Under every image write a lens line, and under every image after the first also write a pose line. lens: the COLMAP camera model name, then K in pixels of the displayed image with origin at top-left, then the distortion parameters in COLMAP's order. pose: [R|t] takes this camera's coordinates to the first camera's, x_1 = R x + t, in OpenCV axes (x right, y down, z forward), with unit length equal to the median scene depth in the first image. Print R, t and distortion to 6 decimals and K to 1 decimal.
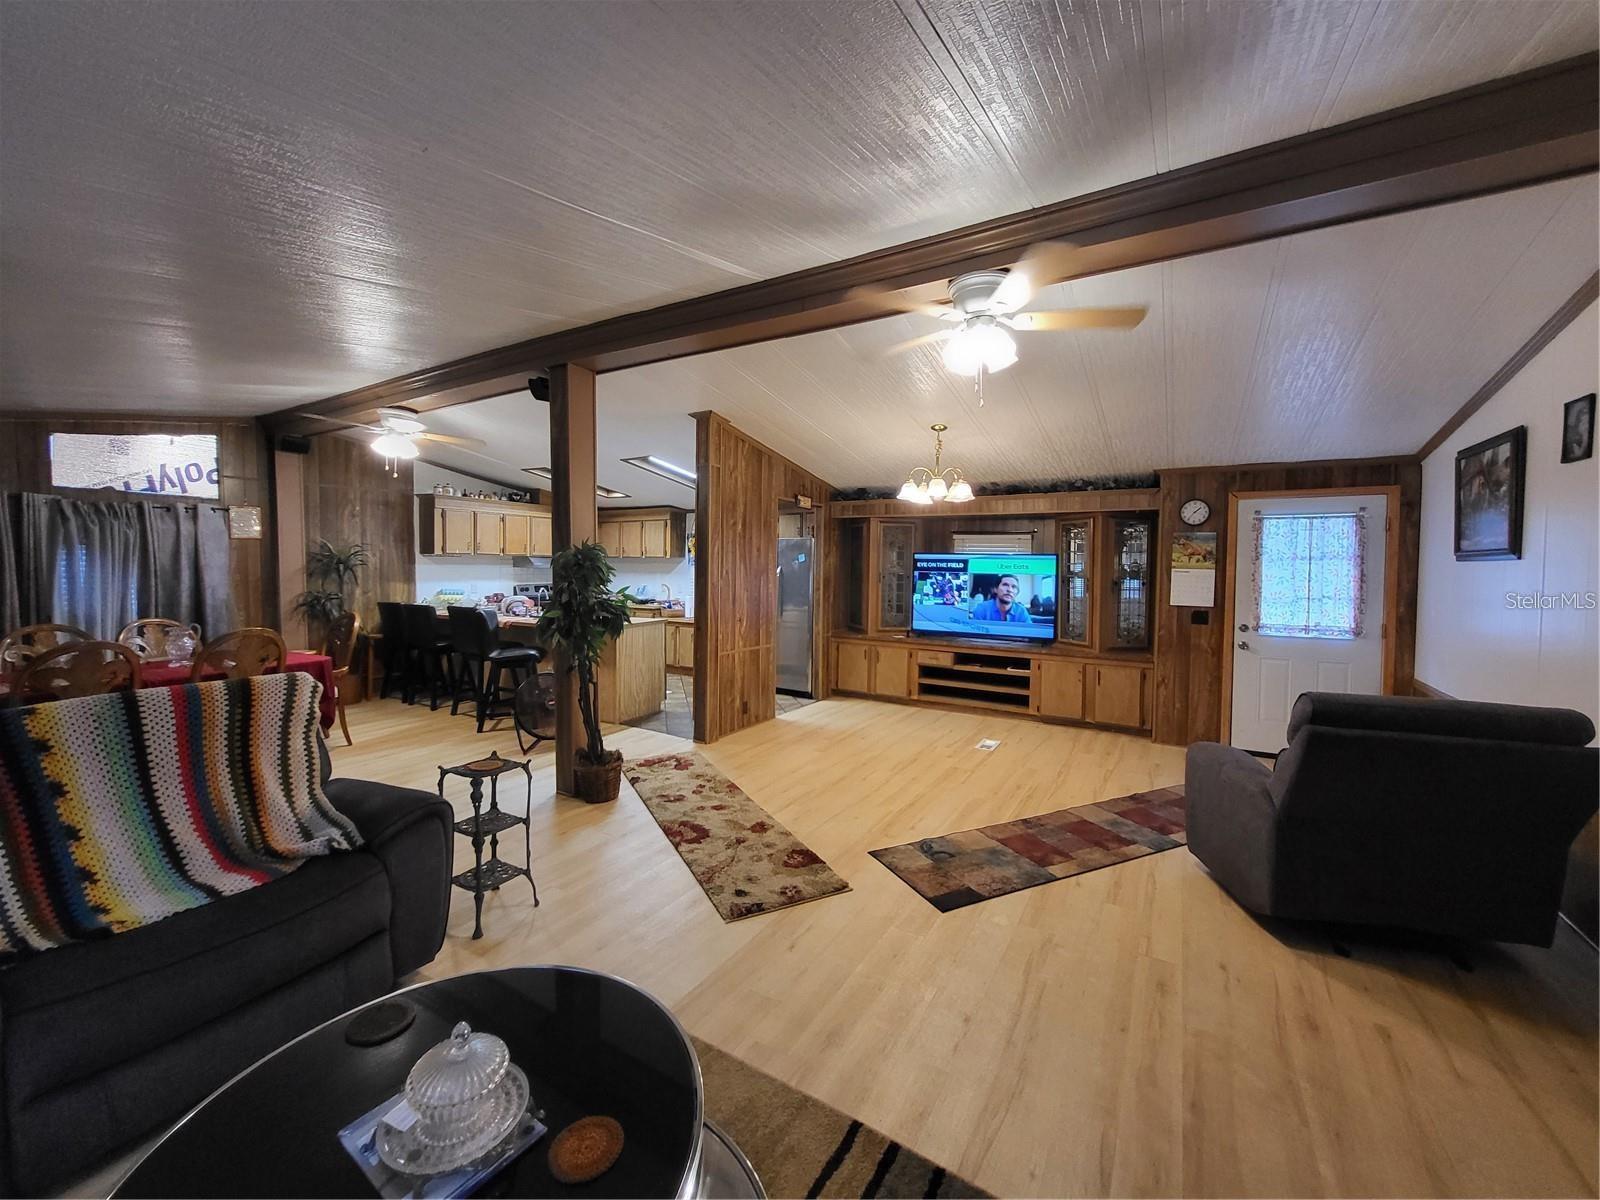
lens RADIAL K [[629.1, 0, 797.6], [0, 629.1, 591.7], [0, 0, 1]] dist [-0.002480, -0.000721]
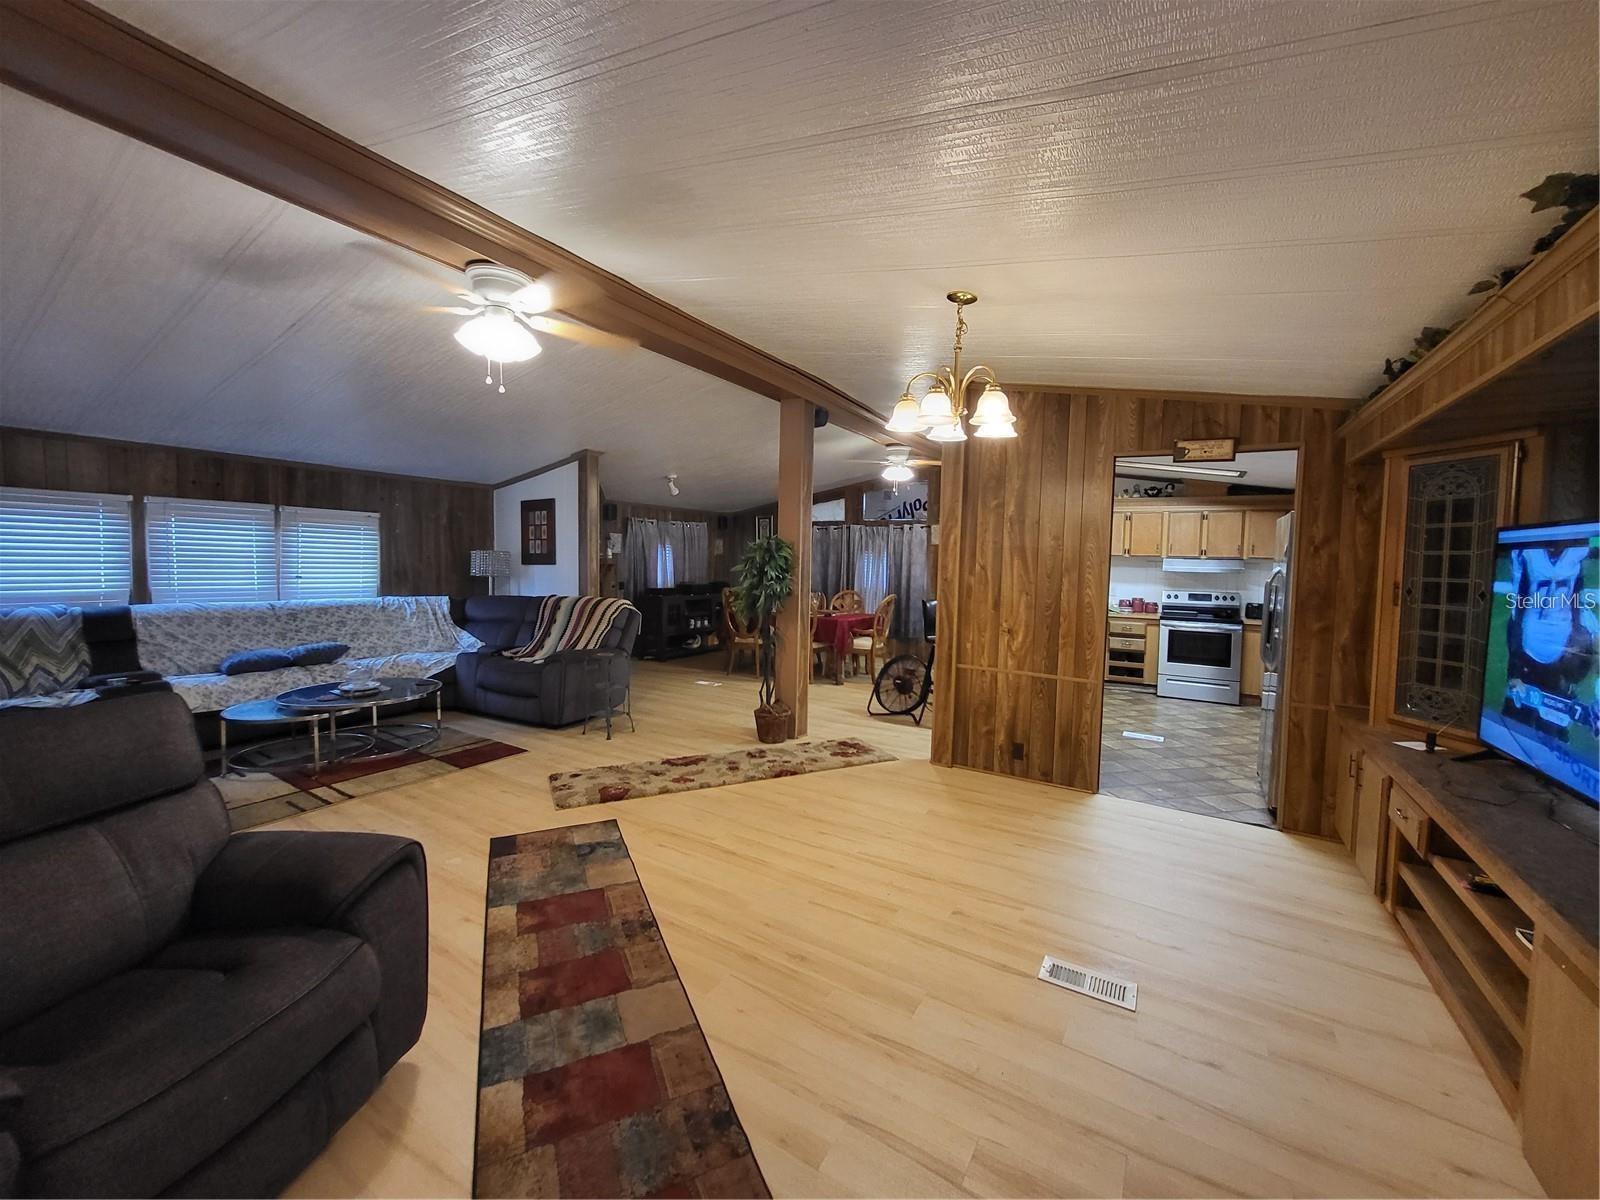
lens RADIAL K [[629.1, 0, 800.0], [0, 629.1, 587.3], [0, 0, 1]] dist [-0.002480, -0.000721]
pose [[-0.005402, 0.034798, -0.999380, 0.721196], [-0.066799, 0.997150, 0.035081, -0.018735], [0.997752, 0.066947, -0.003062, 0.807618]]
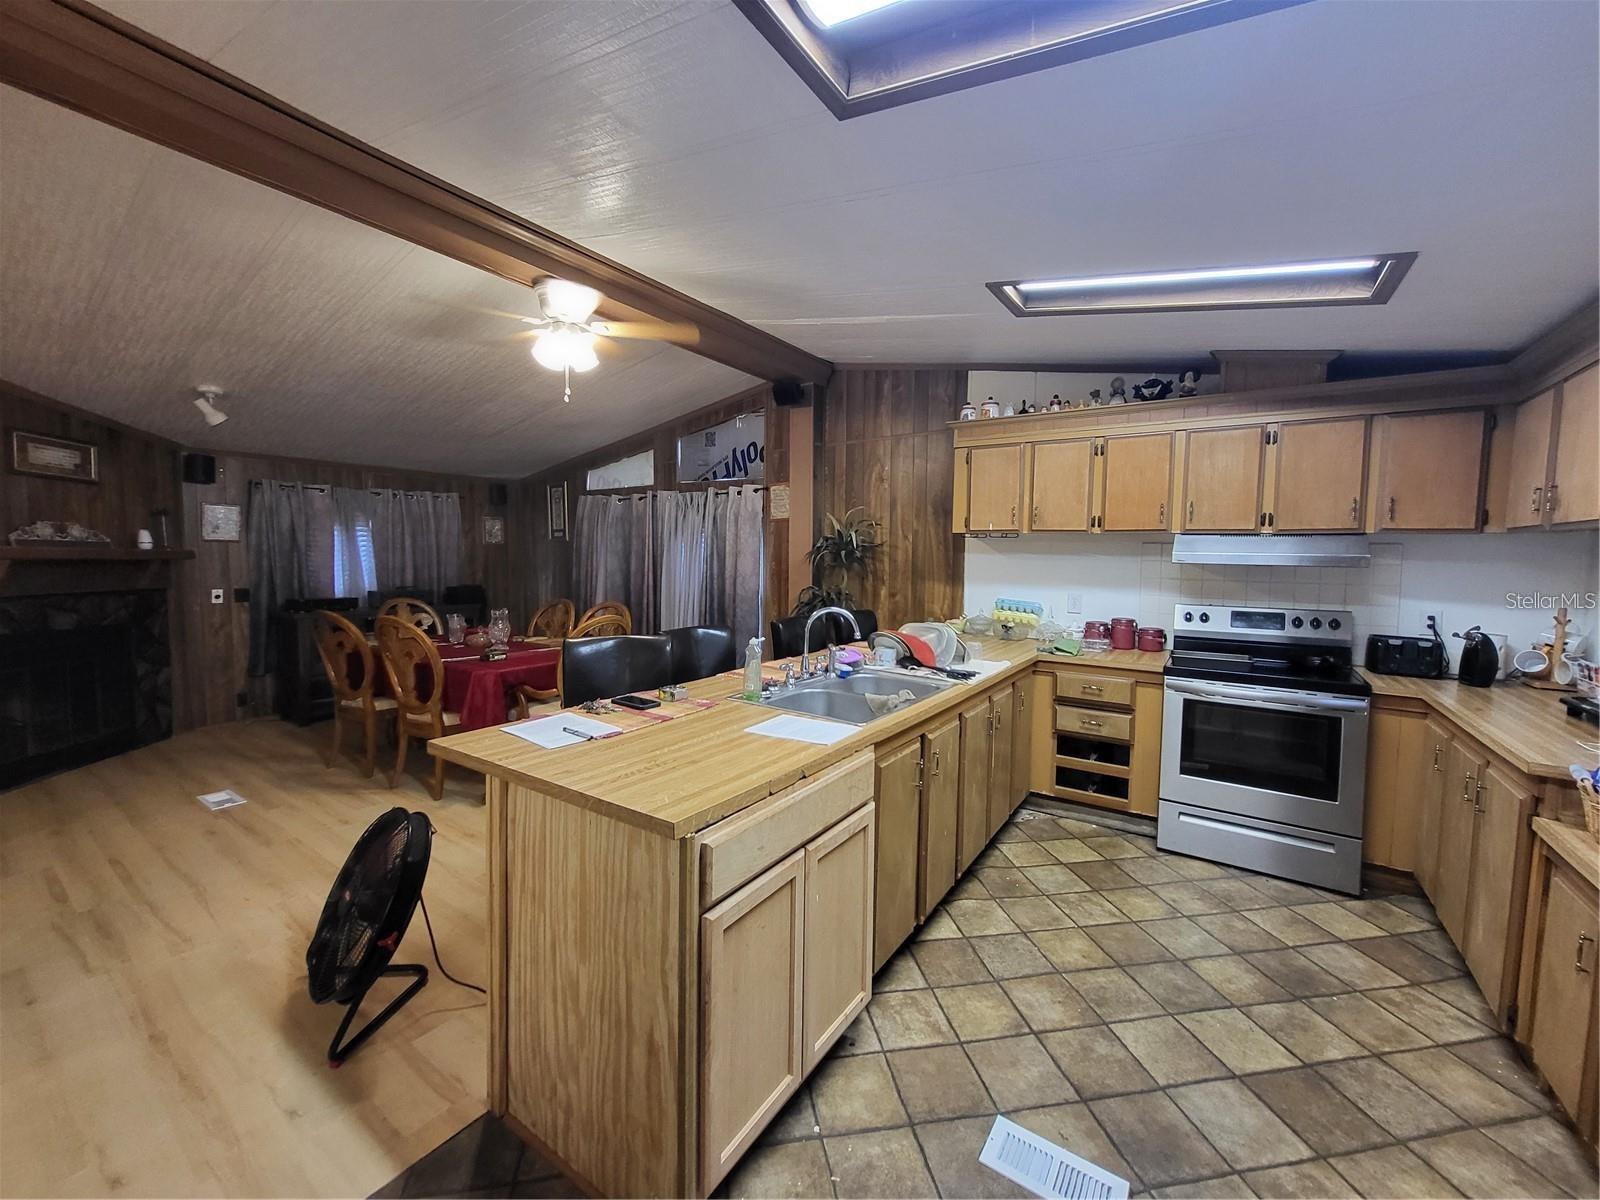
lens RADIAL K [[629.1, 0, 801.9], [0, 629.1, 588.3], [0, 0, 1]] dist [-0.002480, -0.000721]
pose [[-0.052926, 0.045876, -0.997544, -0.031186], [-0.058741, 0.997071, 0.048971, -0.043512], [0.996869, 0.061189, -0.050076, 1.267858]]
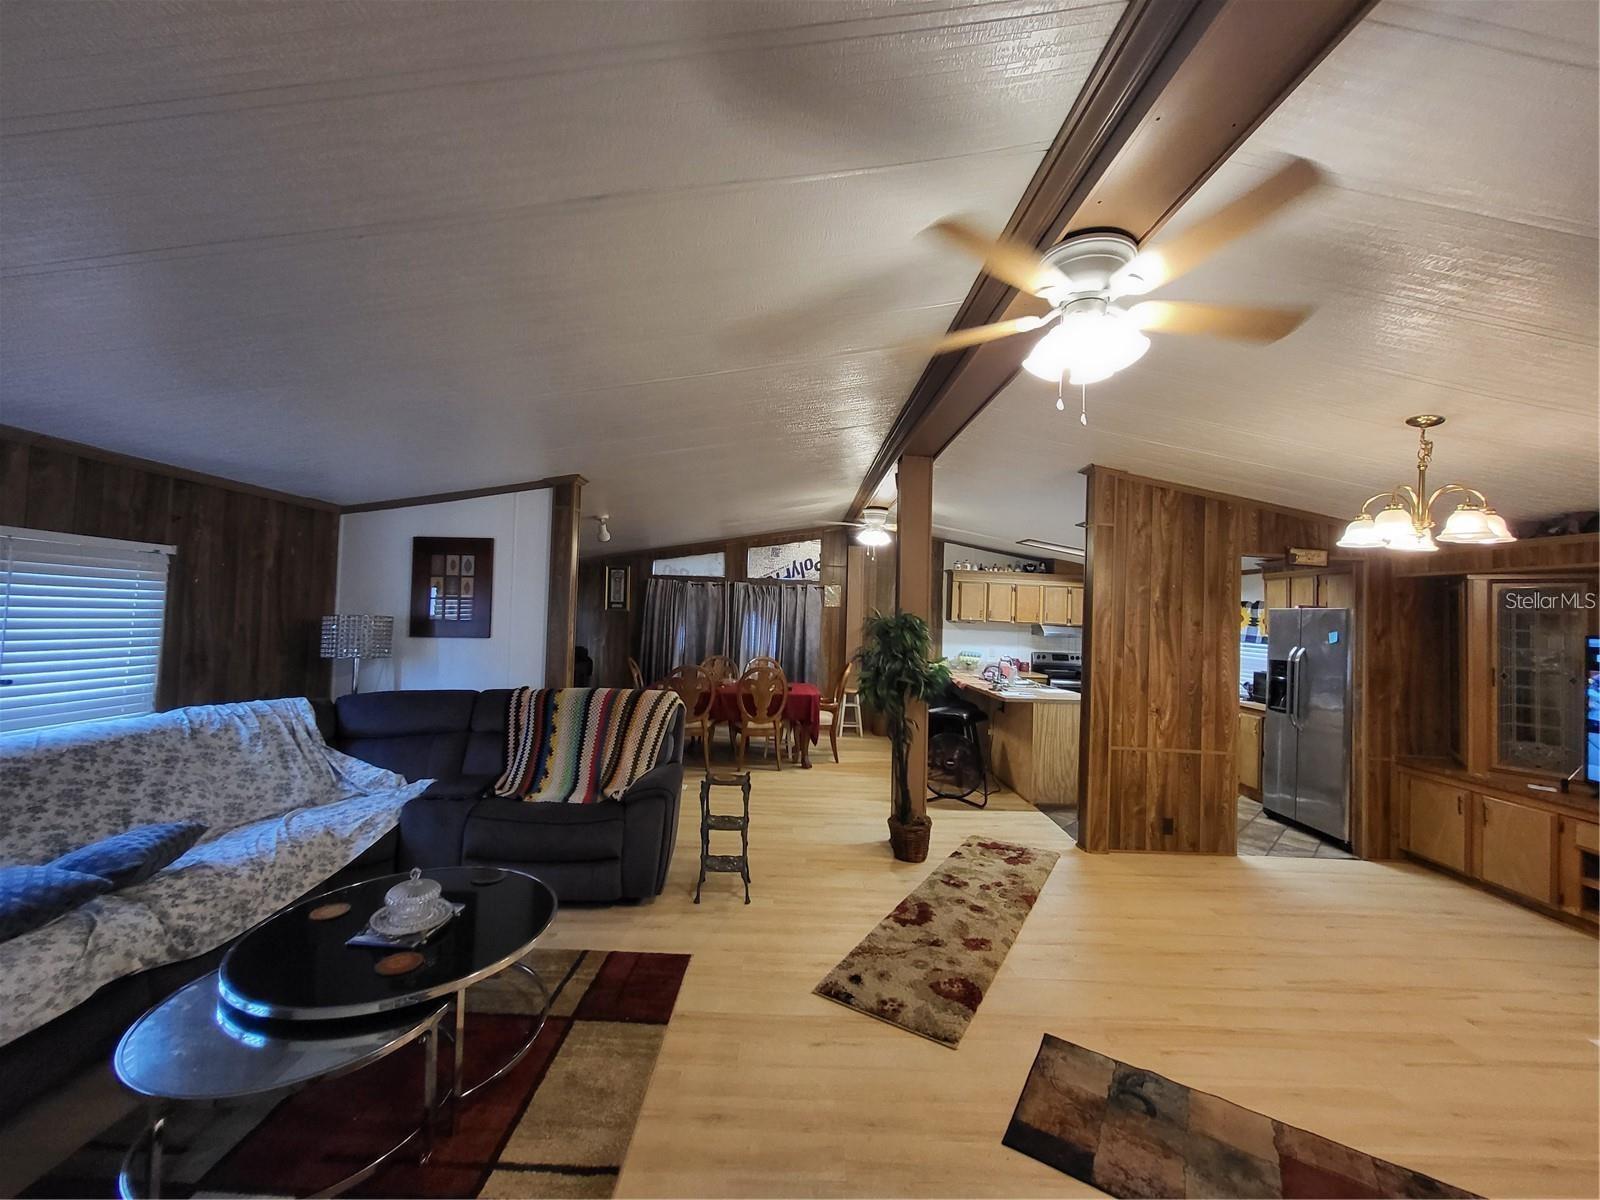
lens RADIAL K [[629.1, 0, 799.0], [0, 629.1, 586.1], [0, 0, 1]] dist [-0.002480, -0.000721]
pose [[0.528415, -0.026714, -0.848566, 0.377925], [-0.070617, 0.994658, -0.075288, -0.021868], [0.846044, 0.099706, 0.523706, 0.196648]]
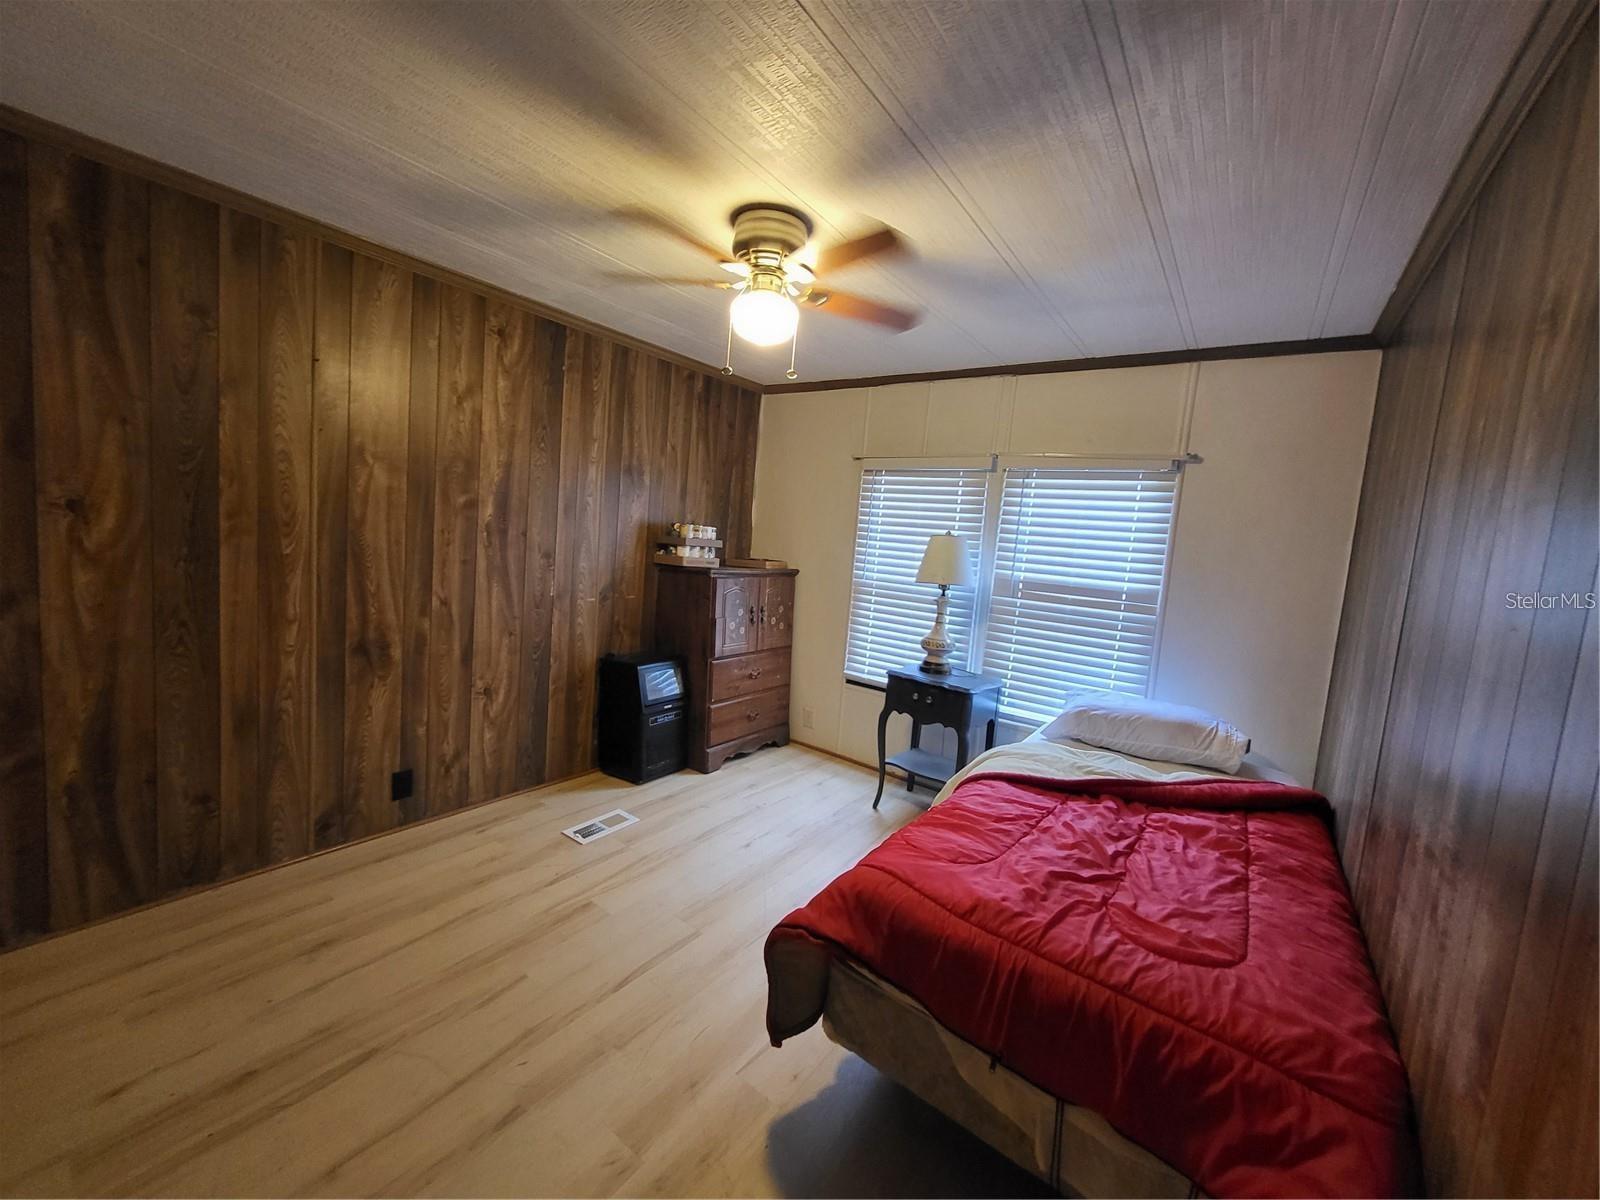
lens RADIAL K [[629.1, 0, 799.3], [0, 629.1, 582.5], [0, 0, 1]] dist [-0.002480, -0.000721]
pose [[0.993523, 0.078578, -0.082080, 0.215326], [-0.074547, 0.995909, 0.051078, -0.096337], [0.085758, -0.044629, 0.995316, 0.555147]]
